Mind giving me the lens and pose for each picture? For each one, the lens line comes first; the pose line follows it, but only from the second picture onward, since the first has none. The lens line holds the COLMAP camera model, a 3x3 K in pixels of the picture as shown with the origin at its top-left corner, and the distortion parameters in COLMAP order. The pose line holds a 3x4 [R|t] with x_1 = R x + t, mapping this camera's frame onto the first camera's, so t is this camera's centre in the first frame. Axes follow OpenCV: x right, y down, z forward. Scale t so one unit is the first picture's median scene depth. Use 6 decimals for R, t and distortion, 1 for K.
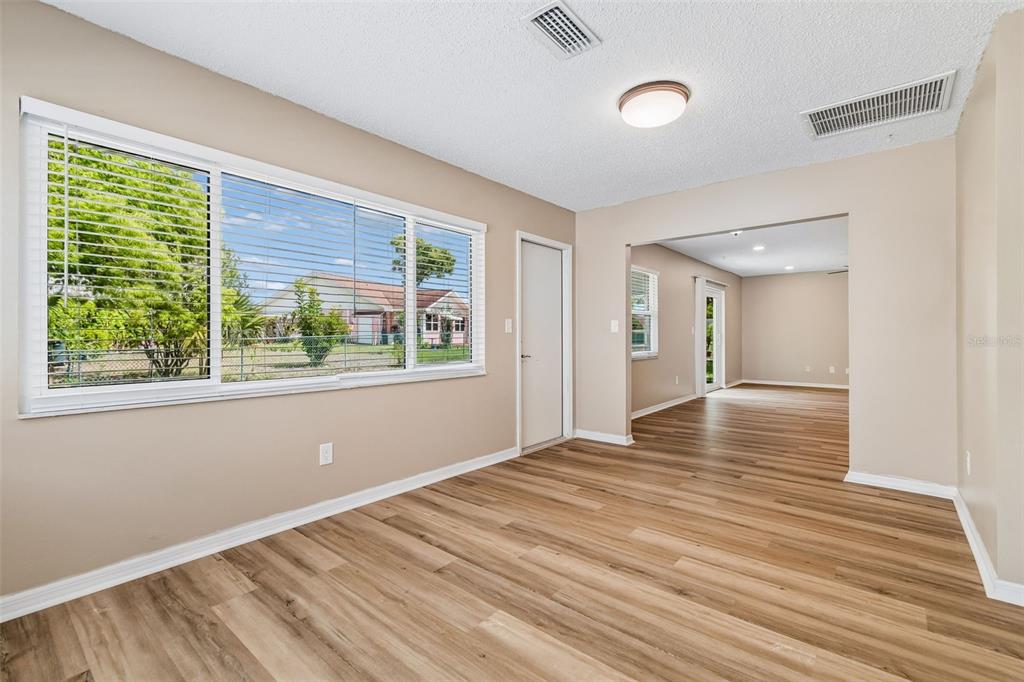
lens RADIAL K [[451.1, 0, 511.3], [0, 451.1, 337.3], [0, 0, 1]] dist [0.002168, -0.000248]
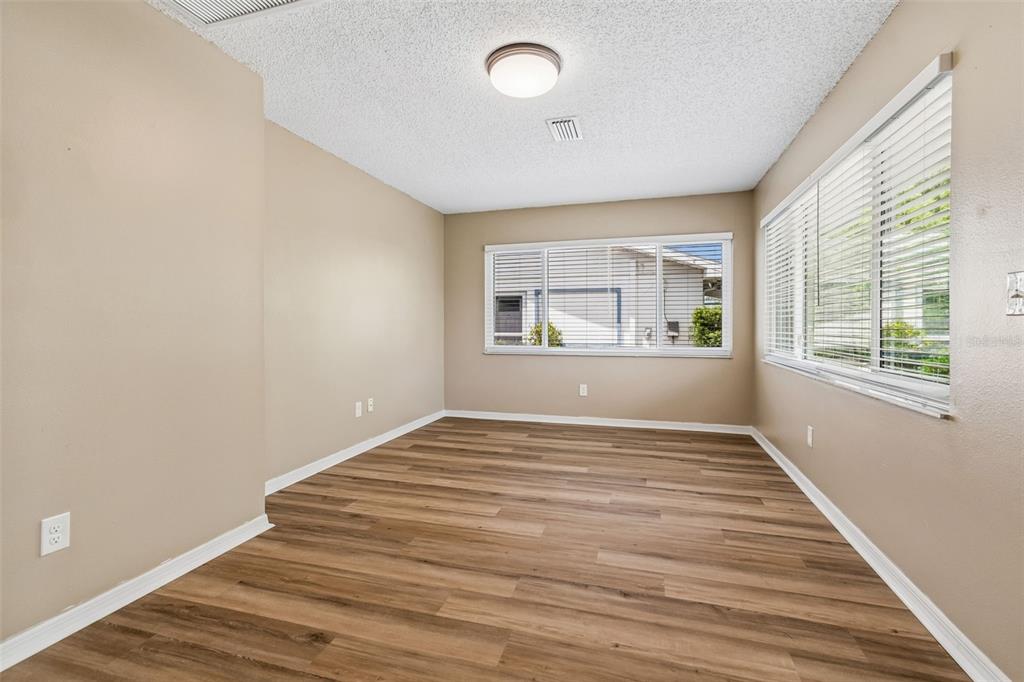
lens RADIAL K [[451.1, 0, 511.3], [0, 451.1, 337.3], [0, 0, 1]] dist [0.002168, -0.000248]
pose [[-0.918789, 0.011936, -0.394569, 0.688505], [0.000279, 0.999562, 0.029587, -0.003960], [0.394750, 0.027074, -0.918390, 1.799713]]
